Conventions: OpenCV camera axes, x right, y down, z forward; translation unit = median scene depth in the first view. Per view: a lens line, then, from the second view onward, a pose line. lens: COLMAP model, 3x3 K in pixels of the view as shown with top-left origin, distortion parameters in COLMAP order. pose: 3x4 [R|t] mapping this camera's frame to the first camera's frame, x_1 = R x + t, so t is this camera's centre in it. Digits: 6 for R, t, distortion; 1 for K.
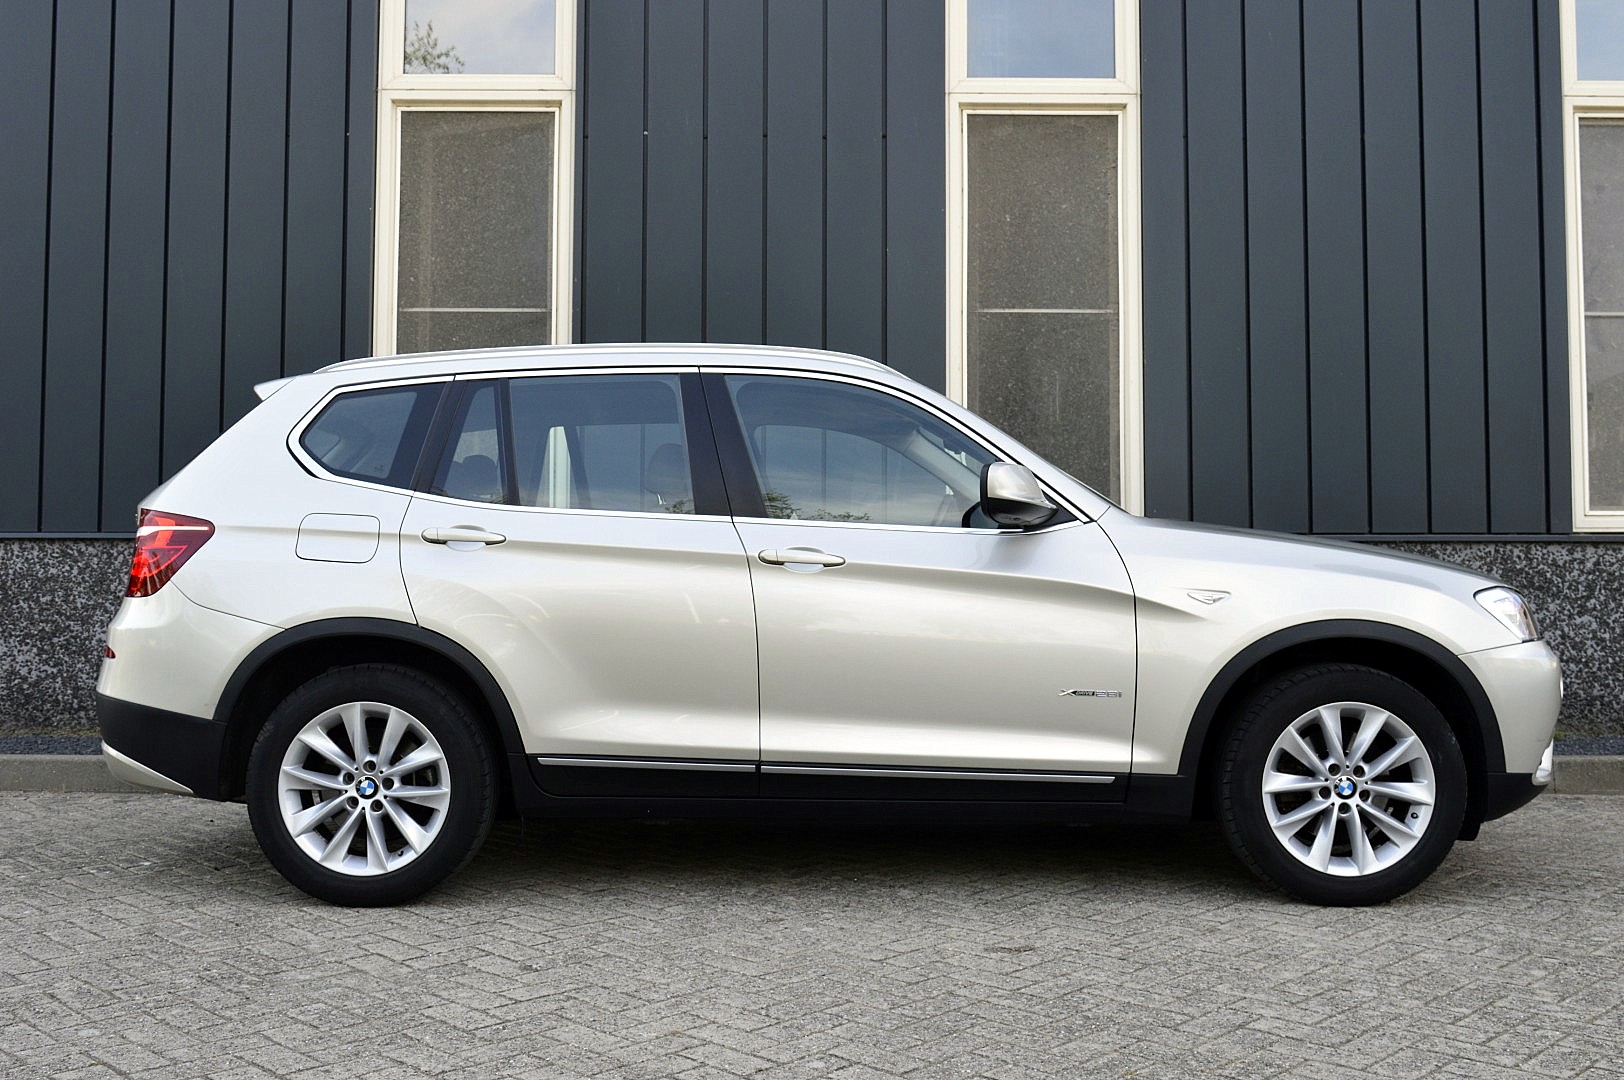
lens RADIAL K [[1664.2, 0, 806.7], [0, 1664.2, 531.7], [0, 0, 1]] dist [-0.022794, 0.000000]
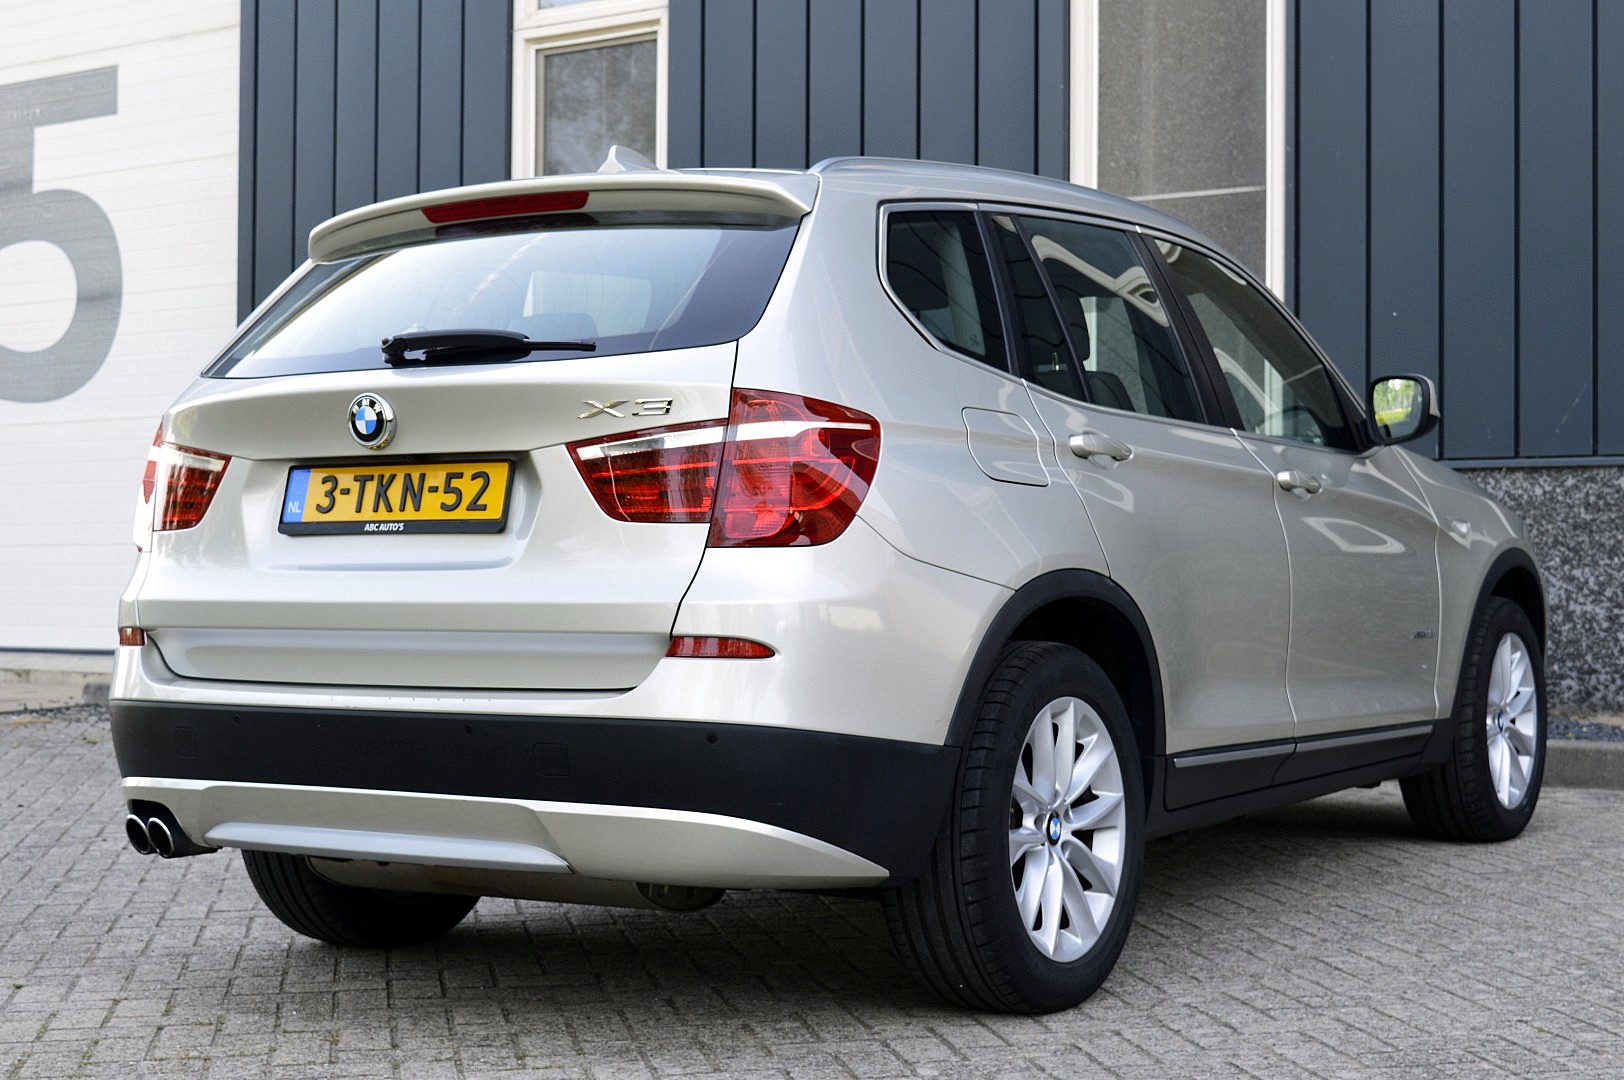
lens RADIAL K [[2560.7, 0, 813.7], [0, 2560.7, 542.8], [0, 0, 1]] dist [-0.015962, 0.000000]
pose [[0.819542, -0.004270, -0.573004, 0.389652], [0.024142, 0.999342, 0.027082, 0.000698], [0.572511, -0.036028, 0.819105, -0.157988]]
